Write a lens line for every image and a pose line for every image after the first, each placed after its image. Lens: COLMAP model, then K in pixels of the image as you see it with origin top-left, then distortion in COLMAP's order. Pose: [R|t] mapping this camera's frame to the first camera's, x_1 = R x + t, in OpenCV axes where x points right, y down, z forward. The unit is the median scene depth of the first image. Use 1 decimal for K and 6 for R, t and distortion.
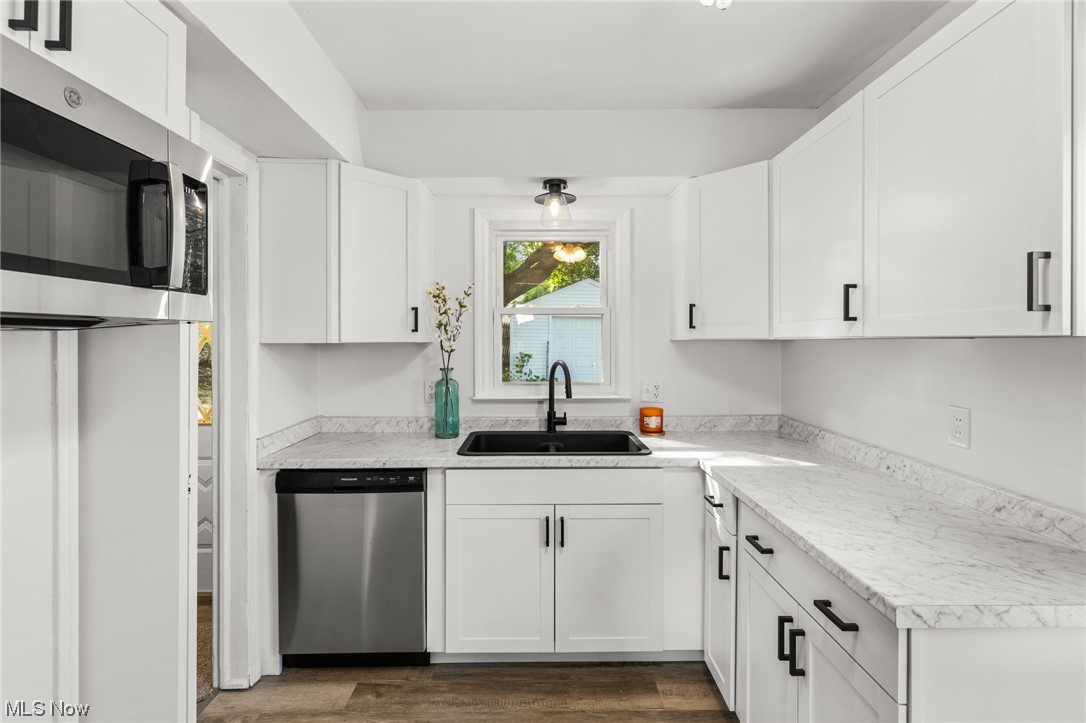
lens RADIAL K [[520.3, 0, 544.6], [0, 520.3, 339.4], [0, 0, 1]] dist [0.002148, -0.000111]
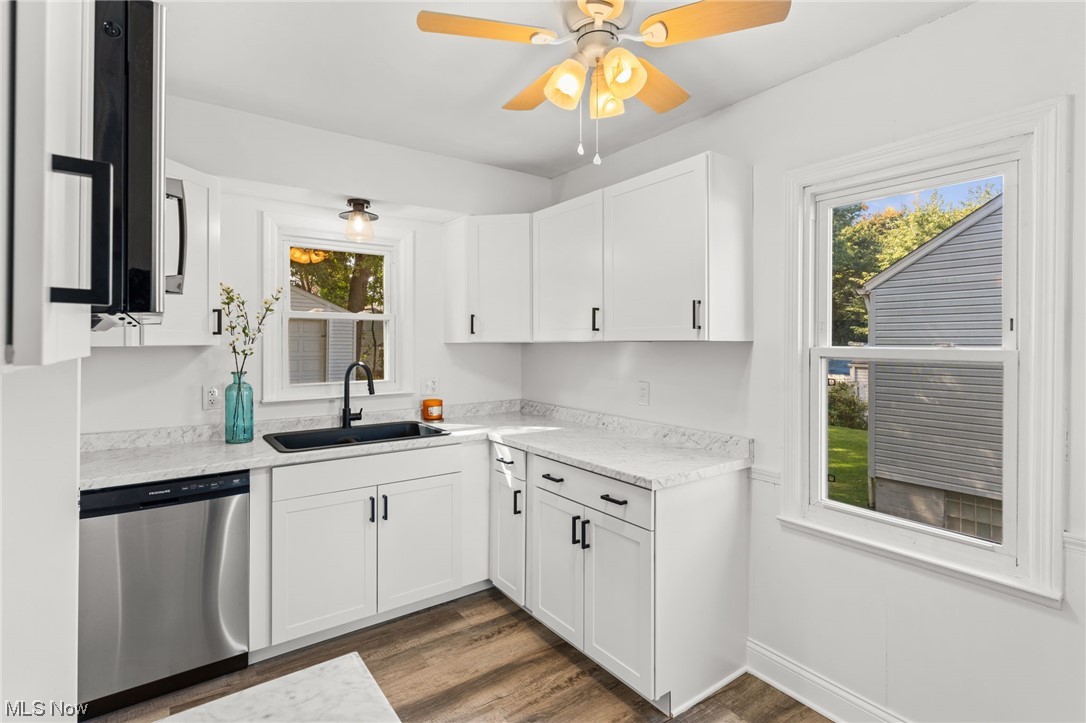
lens RADIAL K [[520.3, 0, 544.6], [0, 520.3, 339.4], [0, 0, 1]] dist [0.002148, -0.000111]
pose [[0.816294, 0.003720, 0.577625, -0.343094], [-0.000323, 0.999982, -0.005983, 0.000294], [-0.577637, 0.004698, 0.816280, -0.157458]]
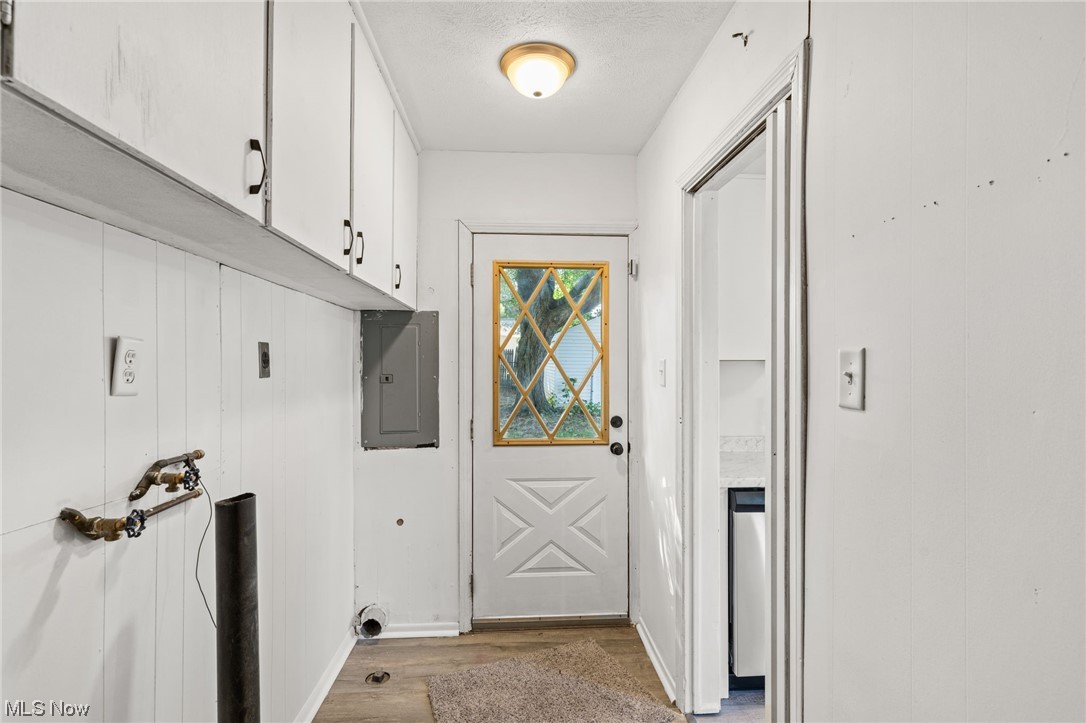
lens RADIAL K [[514.8, 0, 543.0], [0, 514.8, 361.5], [0, 0, 1]] dist [-0.000663, -0.000256]
pose [[0.998747, 0.000016, 0.050045, -0.904343], [0.000329, 0.999976, -0.006886, 0.016908], [-0.050044, 0.006894, 0.998723, 0.046294]]
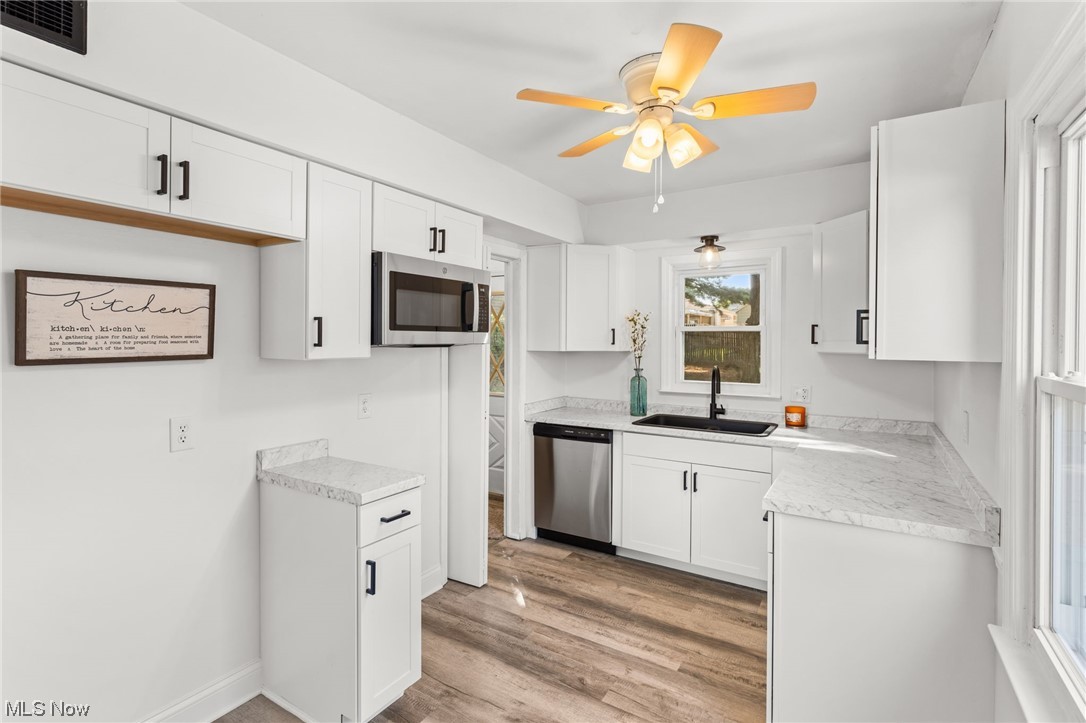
lens RADIAL K [[520.3, 0, 544.6], [0, 520.3, 339.4], [0, 0, 1]] dist [0.002148, -0.000111]
pose [[0.843117, 0.004270, -0.537713, 0.456994], [-0.006574, 0.999976, -0.002367, -0.027374], [0.537690, 0.005530, 0.843125, -0.466170]]
